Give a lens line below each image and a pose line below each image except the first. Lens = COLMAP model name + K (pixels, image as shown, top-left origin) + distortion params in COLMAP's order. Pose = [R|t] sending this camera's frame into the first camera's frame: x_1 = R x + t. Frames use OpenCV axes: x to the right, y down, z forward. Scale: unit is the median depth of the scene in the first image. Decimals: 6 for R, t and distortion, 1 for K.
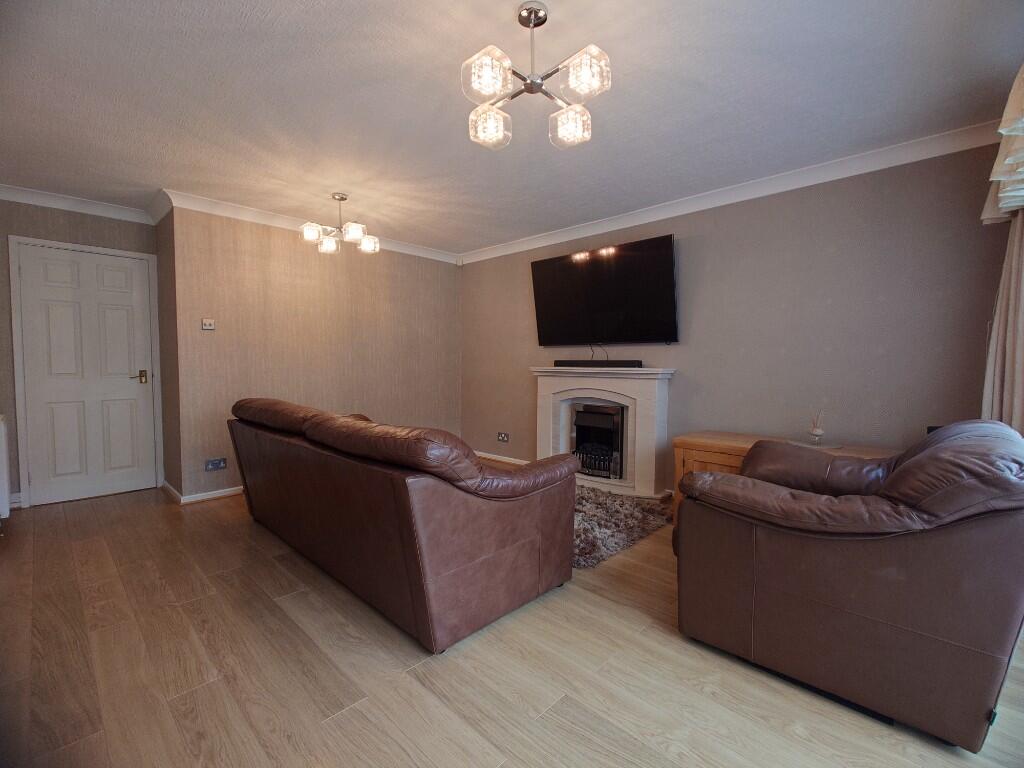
lens RADIAL K [[464.7, 0, 512.0], [0, 464.7, 384.0], [0, 0, 1]] dist [0.000492, 0.000026]
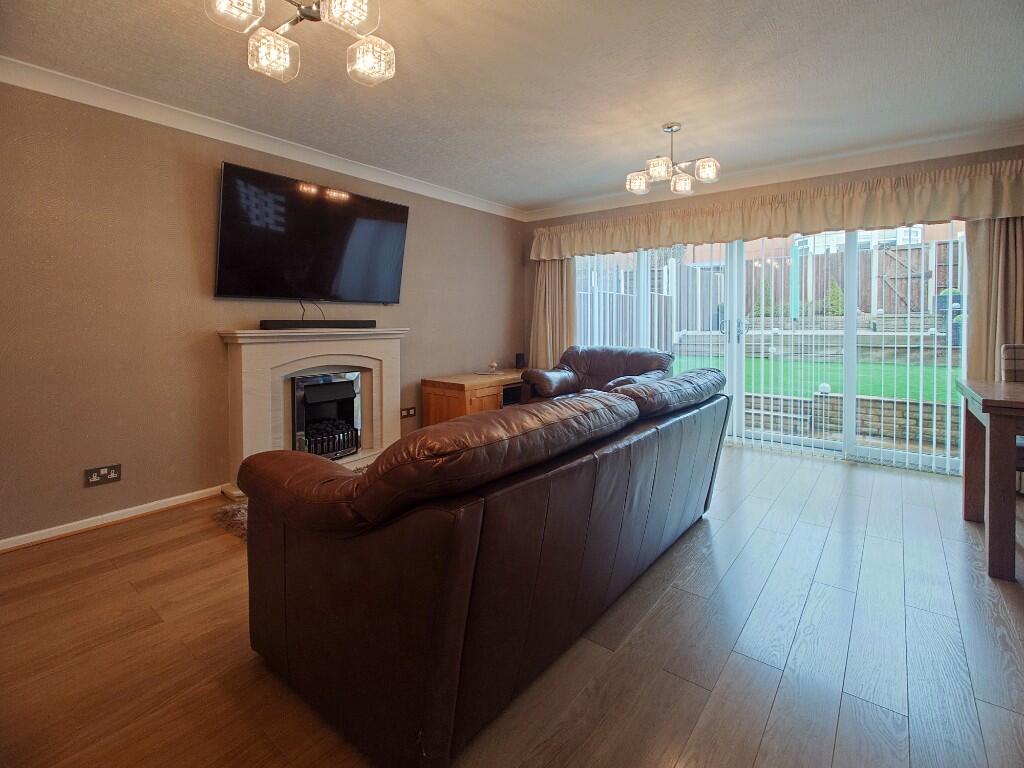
lens RADIAL K [[464.7, 0, 512.0], [0, 464.7, 384.0], [0, 0, 1]] dist [0.000492, 0.000026]
pose [[-0.125428, -0.131366, 0.983367, -0.730483], [0.057640, 0.988556, 0.139411, -0.036980], [-0.990427, 0.074167, -0.116420, 0.796302]]
